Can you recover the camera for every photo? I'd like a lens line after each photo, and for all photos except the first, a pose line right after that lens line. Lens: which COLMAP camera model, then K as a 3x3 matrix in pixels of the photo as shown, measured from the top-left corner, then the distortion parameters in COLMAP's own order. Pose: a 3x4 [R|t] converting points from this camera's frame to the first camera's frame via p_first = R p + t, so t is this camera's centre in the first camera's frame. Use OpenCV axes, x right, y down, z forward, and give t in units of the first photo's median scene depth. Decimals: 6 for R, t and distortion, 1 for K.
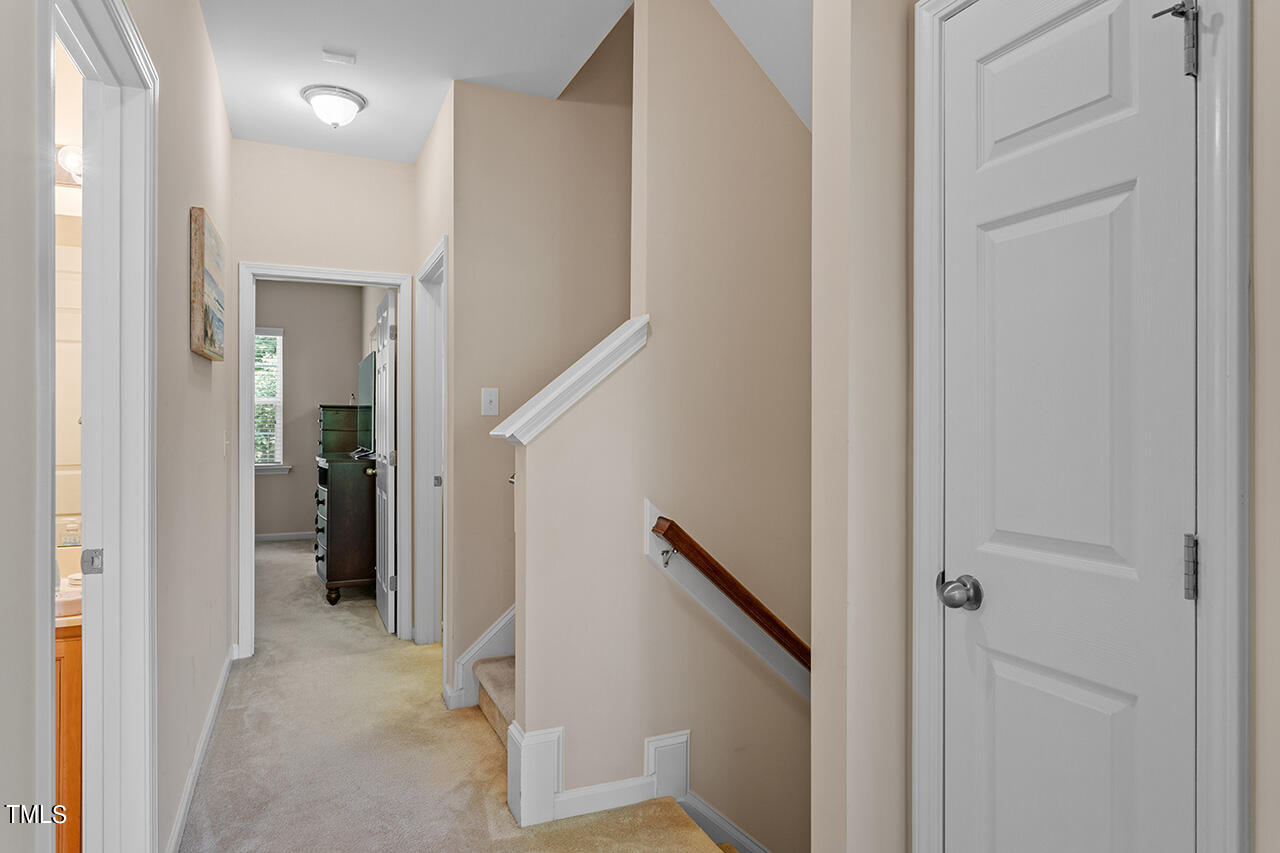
lens RADIAL K [[781.4, 0, 644.1], [0, 781.4, 421.1], [0, 0, 1]] dist [0.003486, 0.011759]
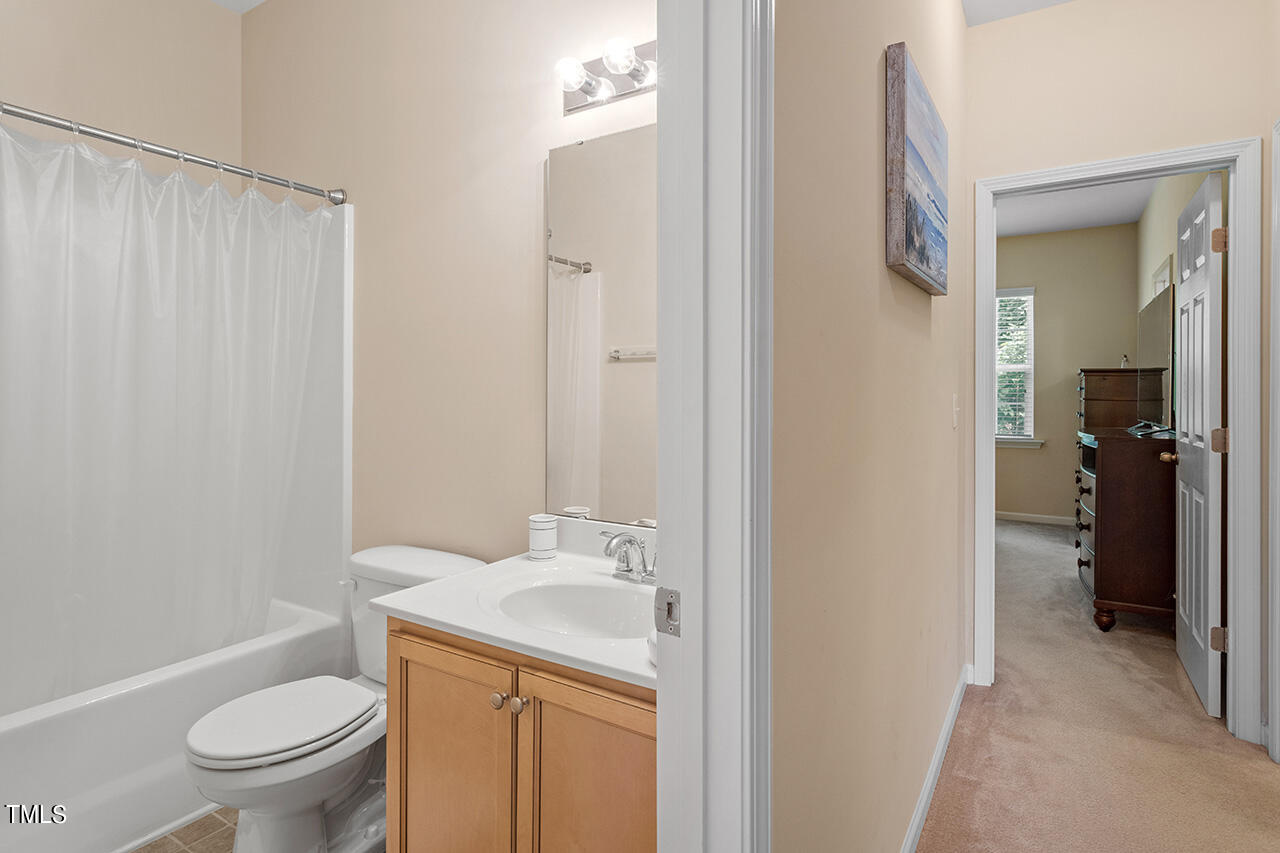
lens RADIAL K [[693.6, 0, 606.5], [0, 693.6, 396.0], [0, 0, 1]] dist [-0.002674, -0.004363]
pose [[0.552495, 0.001529, -0.833515, -0.128421], [-0.000504, 0.999999, 0.001500, 0.011083], [0.833516, -0.000408, 0.552495, 0.278025]]
